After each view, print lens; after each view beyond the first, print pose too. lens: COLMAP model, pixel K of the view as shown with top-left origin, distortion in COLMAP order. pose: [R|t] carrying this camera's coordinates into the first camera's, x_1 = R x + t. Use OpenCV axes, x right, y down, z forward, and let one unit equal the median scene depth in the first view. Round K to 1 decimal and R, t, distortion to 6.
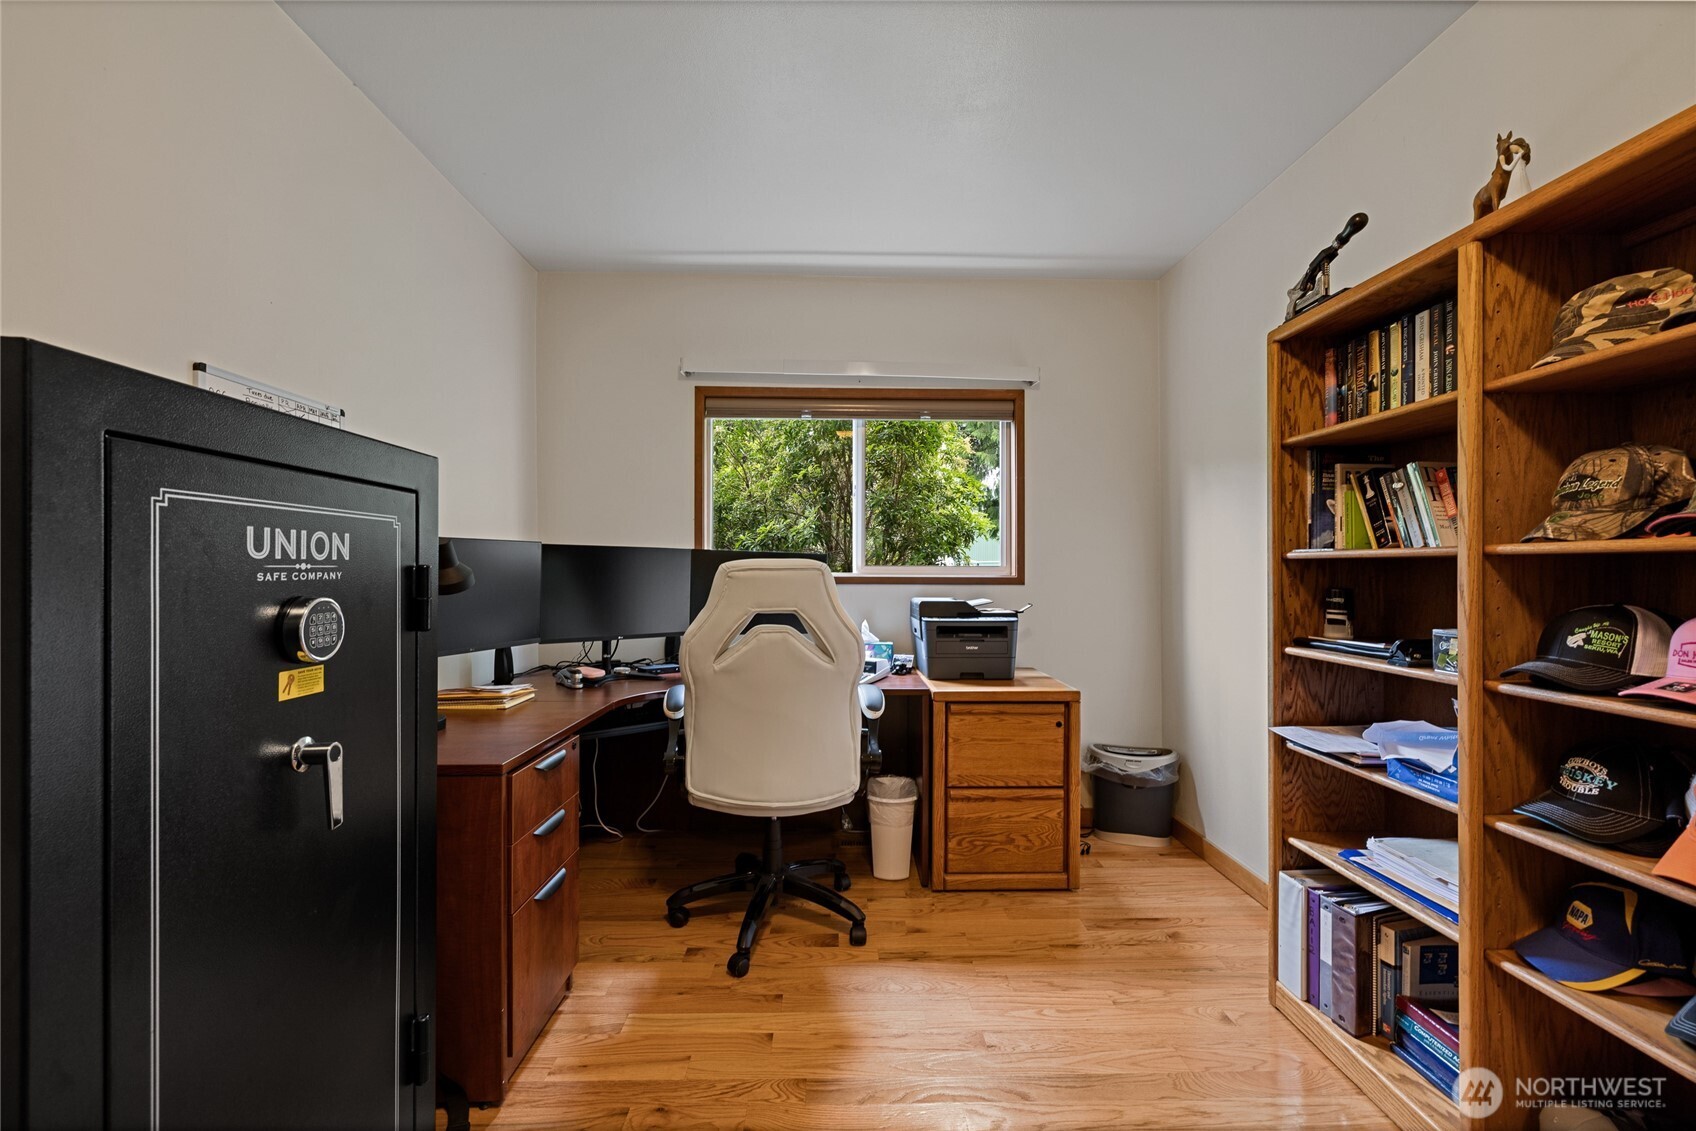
lens RADIAL K [[711.0, 0, 849.3], [0, 711.0, 568.0], [0, 0, 1]] dist [0.000180, -0.000007]
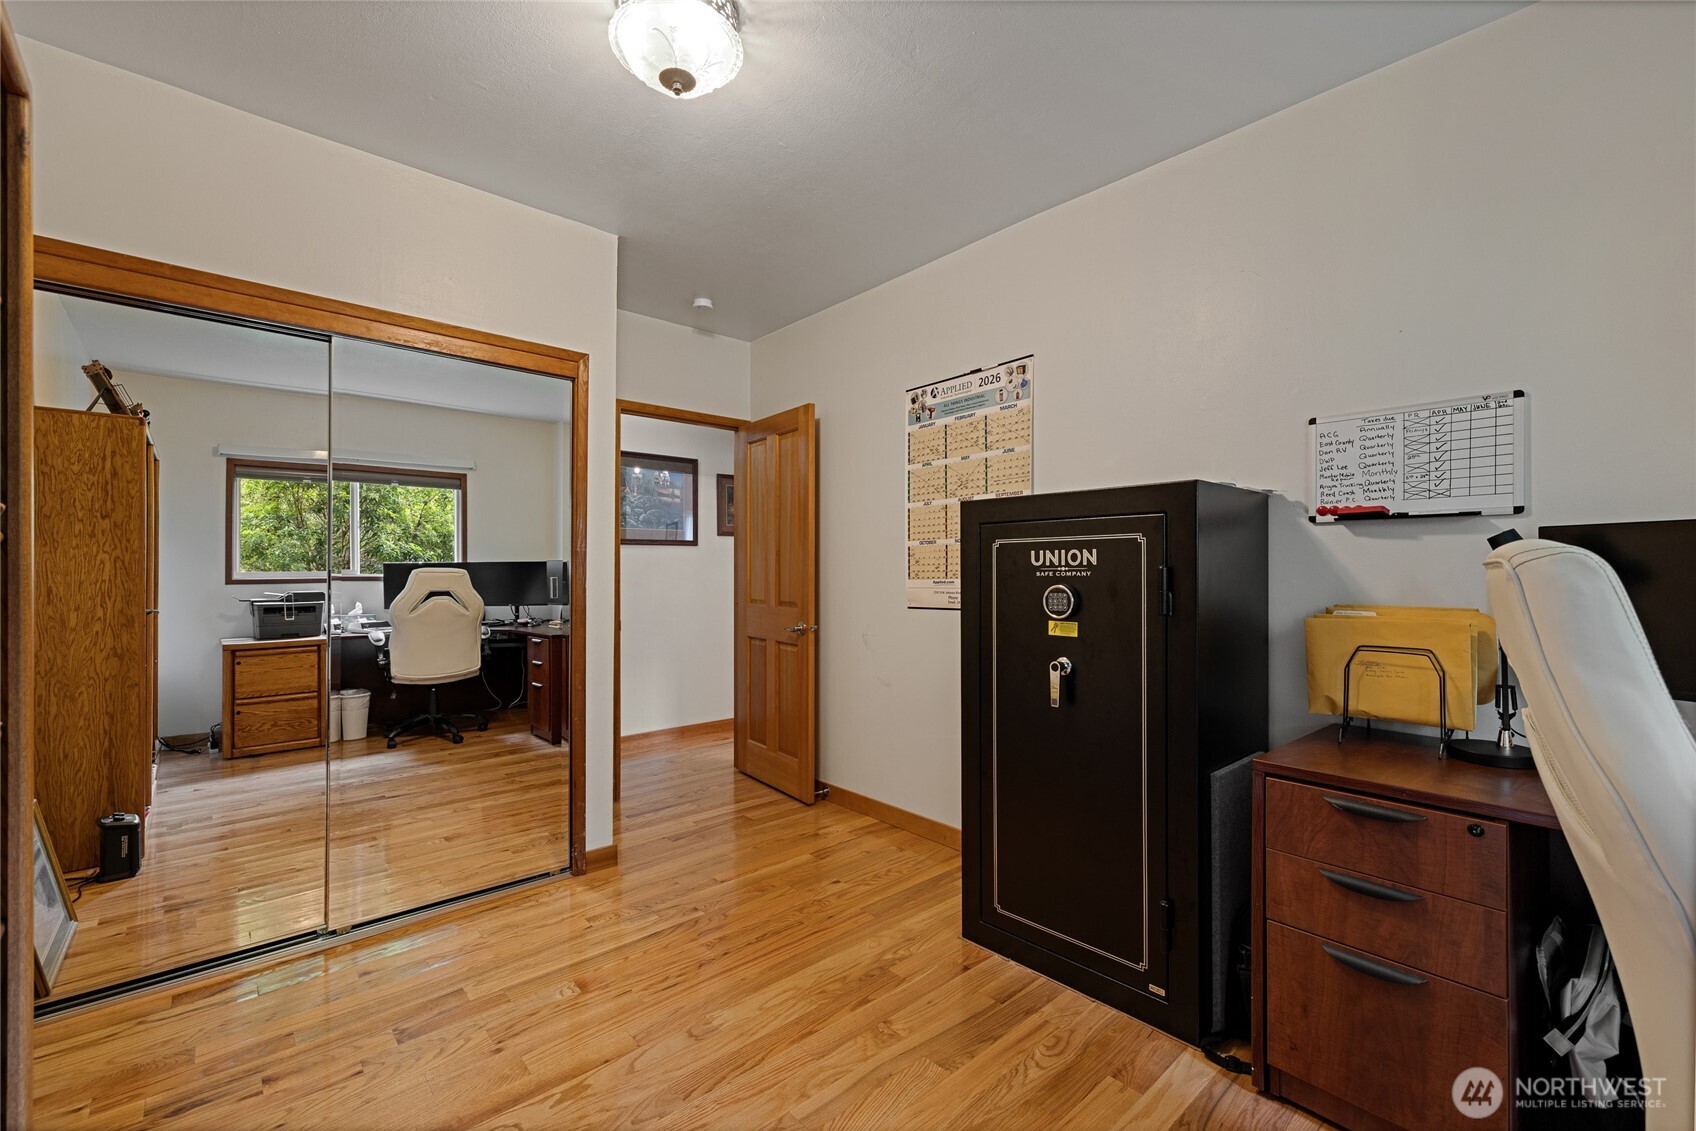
lens RADIAL K [[711.0, 0, 848.8], [0, 711.0, 569.6], [0, 0, 1]] dist [0.000180, -0.000007]
pose [[-0.753790, -0.002838, -0.657109, 0.945541], [0.002541, 0.999971, -0.007234, 0.012692], [0.657110, -0.007122, -0.753761, 2.092799]]
